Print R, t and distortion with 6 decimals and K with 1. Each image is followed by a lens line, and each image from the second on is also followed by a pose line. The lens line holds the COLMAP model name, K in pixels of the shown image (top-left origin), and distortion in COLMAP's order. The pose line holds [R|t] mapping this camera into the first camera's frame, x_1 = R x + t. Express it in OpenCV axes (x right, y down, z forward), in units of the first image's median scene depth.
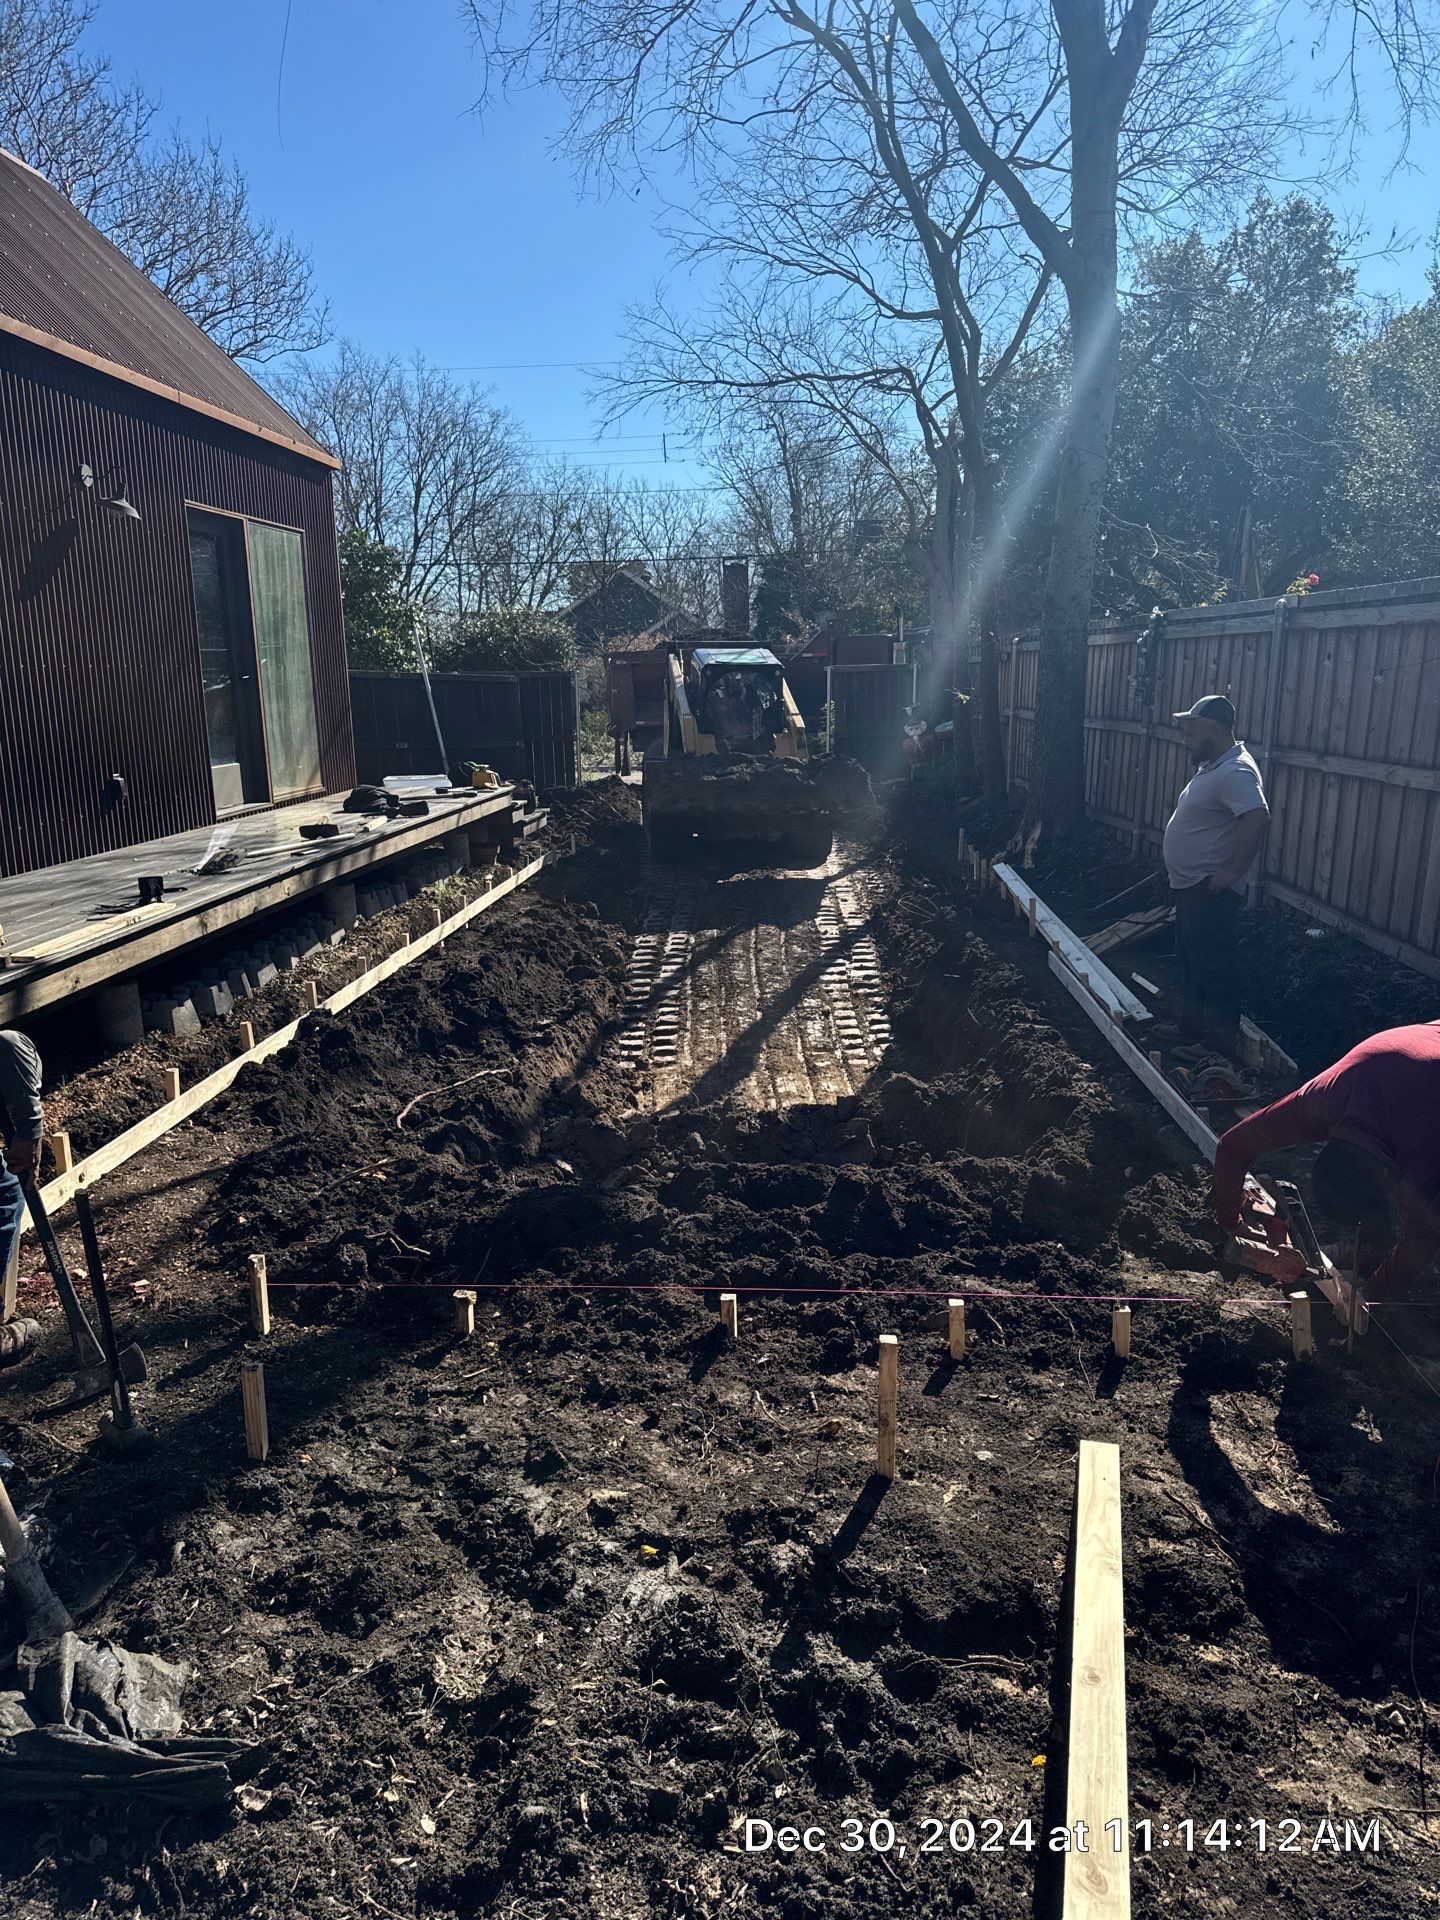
lens RADIAL K [[1346.2, 0, 725.0], [0, 1346.2, 960.7], [0, 0, 1]] dist [0.040247, -0.052694]
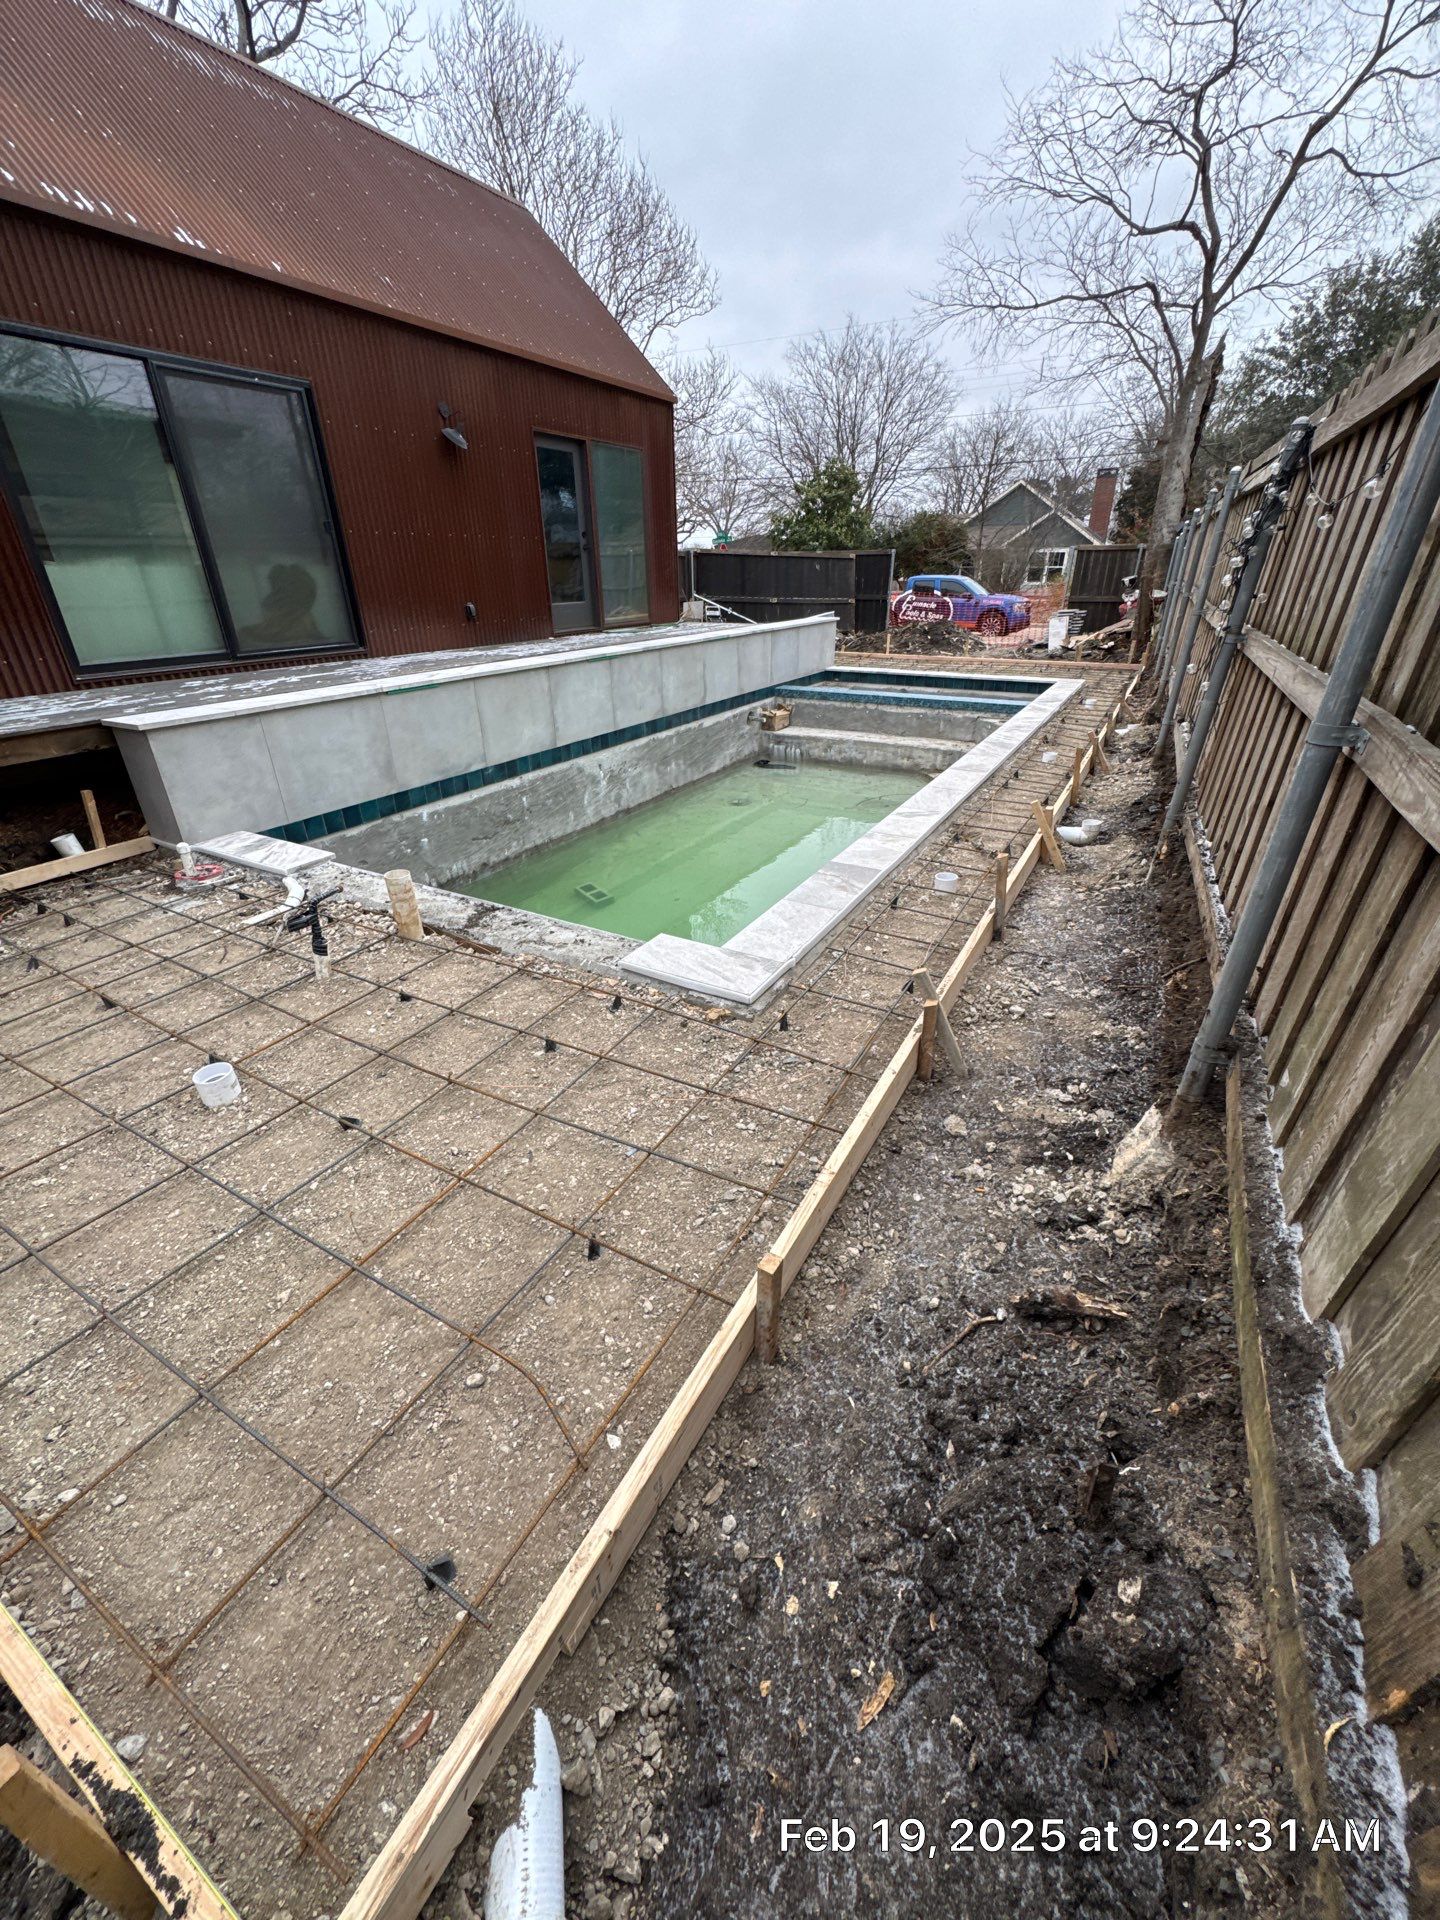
lens RADIAL K [[764.7, 0, 730.3], [0, 764.7, 955.4], [0, 0, 1]] dist [0.001548, 0.000022]
pose [[0.906254, 0.201612, -0.371560, 0.102963], [-0.097296, 0.954825, 0.280788, -0.002154], [0.411385, -0.218314, 0.884930, 0.047274]]
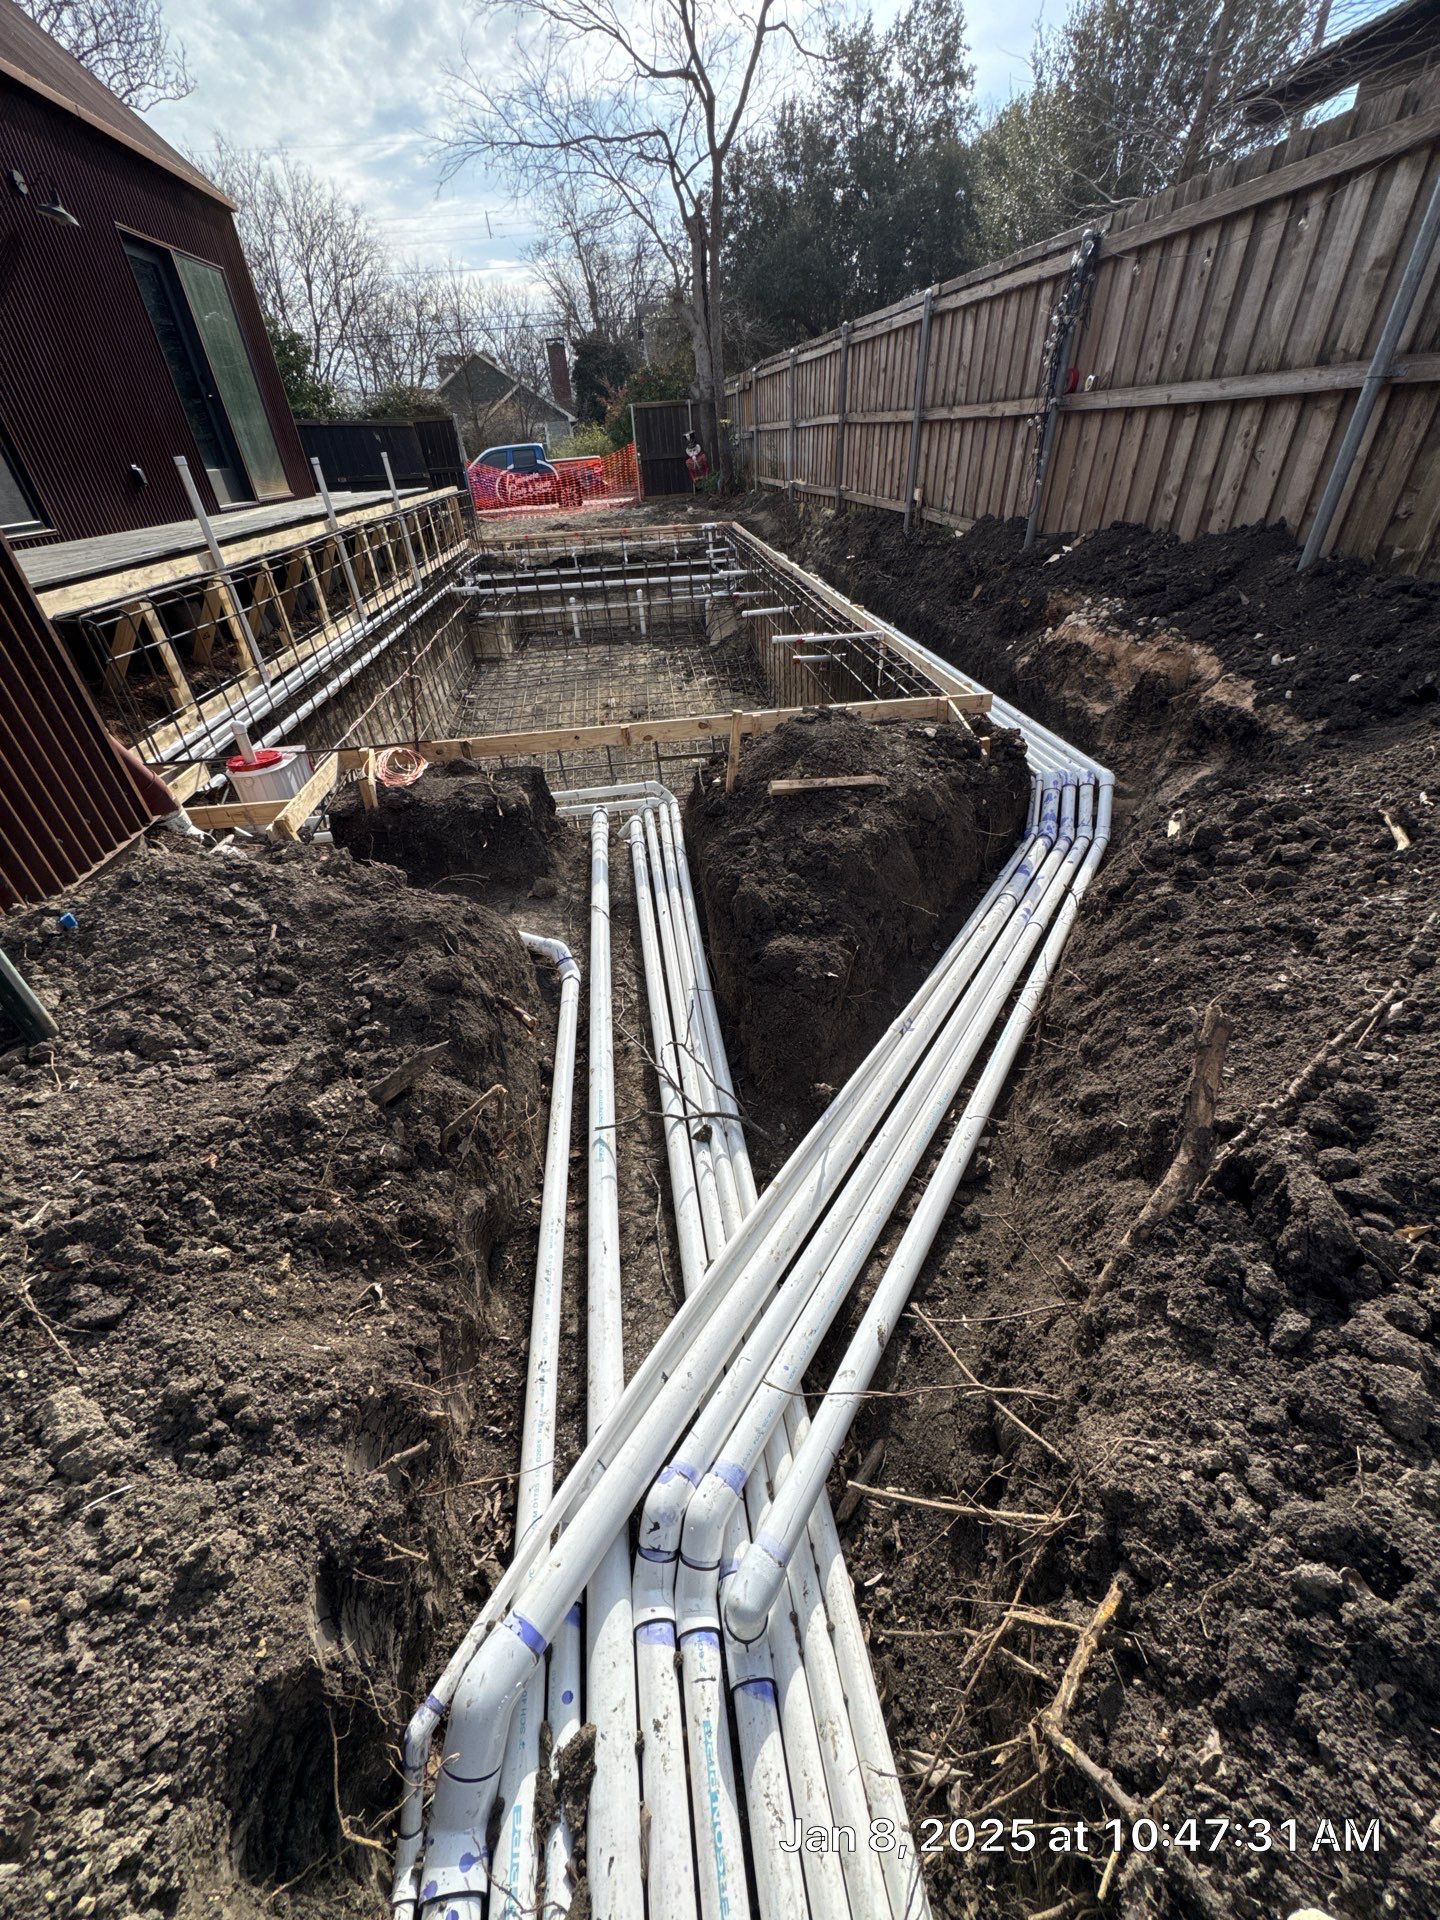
lens RADIAL K [[757.7, 0, 722.7], [0, 757.7, 969.9], [0, 0, 1]] dist [-0.009739, 0.000157]
pose [[0.984020, -0.125765, 0.126045, -0.003952], [0.067322, 0.918132, 0.390515, 0.025957], [-0.164839, -0.375789, 0.911927, -0.000231]]
